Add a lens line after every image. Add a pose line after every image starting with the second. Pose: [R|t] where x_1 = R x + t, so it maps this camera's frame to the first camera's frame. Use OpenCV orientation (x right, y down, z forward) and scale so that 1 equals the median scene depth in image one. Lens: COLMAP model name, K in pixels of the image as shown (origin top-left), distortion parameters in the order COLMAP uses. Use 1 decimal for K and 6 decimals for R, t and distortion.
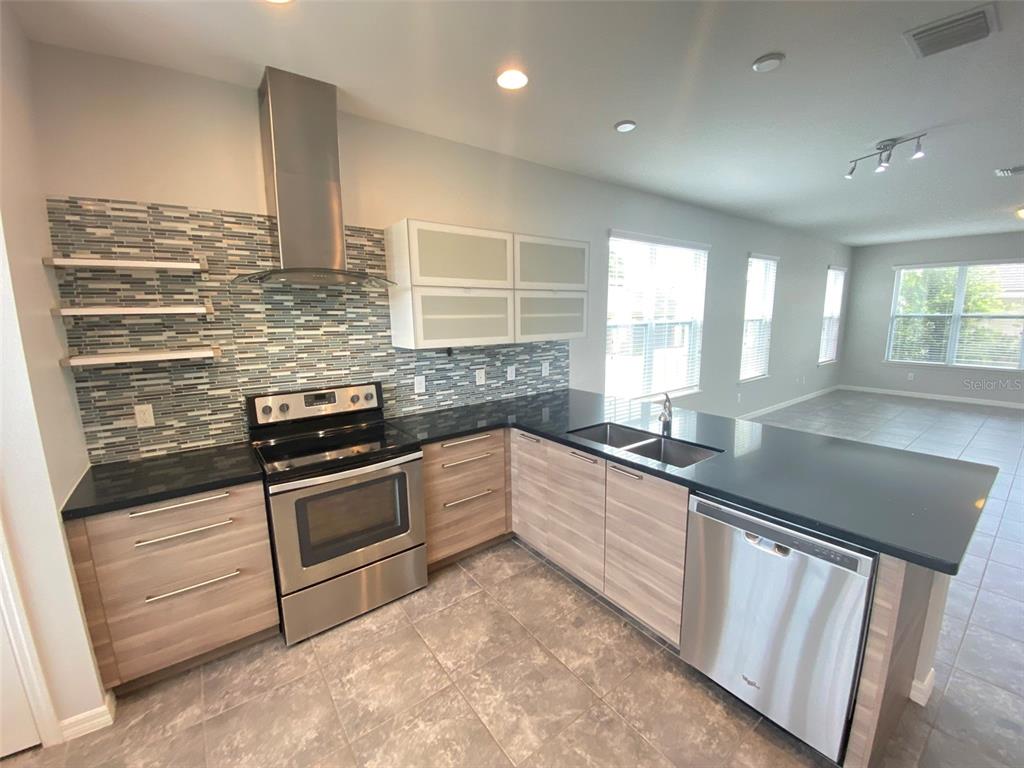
lens RADIAL K [[421.5, 0, 514.5], [0, 421.5, 386.2], [0, 0, 1]] dist [0.027179, -0.020697]
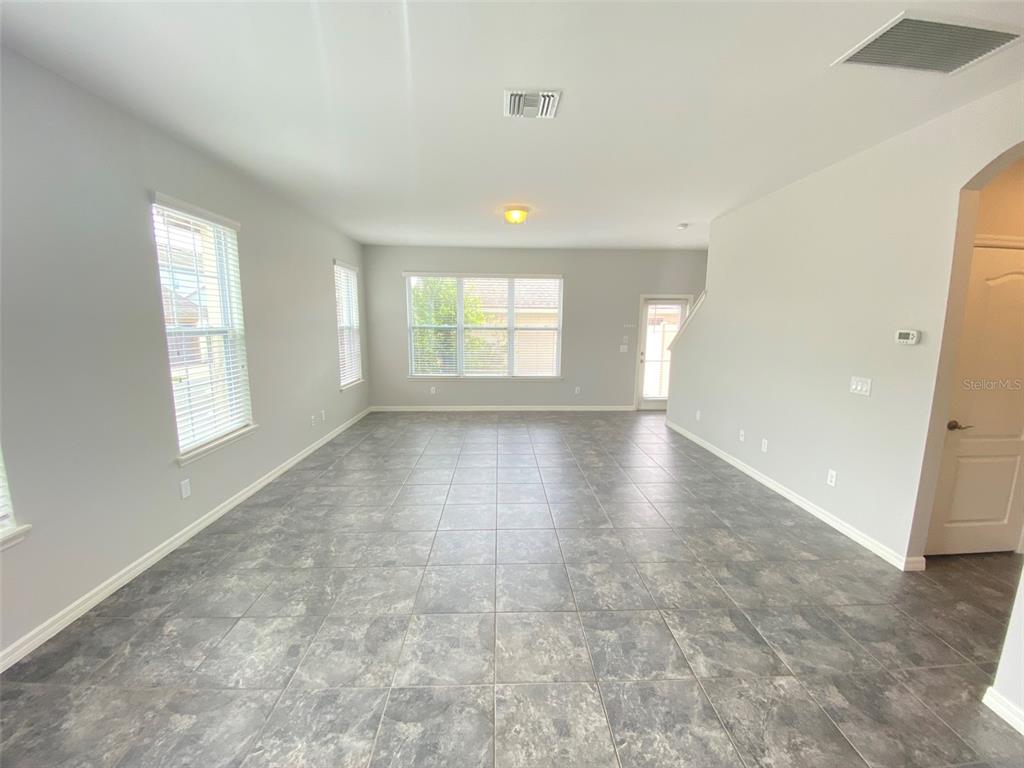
lens RADIAL K [[421.5, 0, 514.5], [0, 421.5, 386.2], [0, 0, 1]] dist [0.027179, -0.020697]
pose [[0.582261, -0.103270, 0.806417, 0.270149], [0.118311, 0.992104, 0.041624, -0.049457], [-0.804347, 0.071172, 0.589881, 0.286699]]
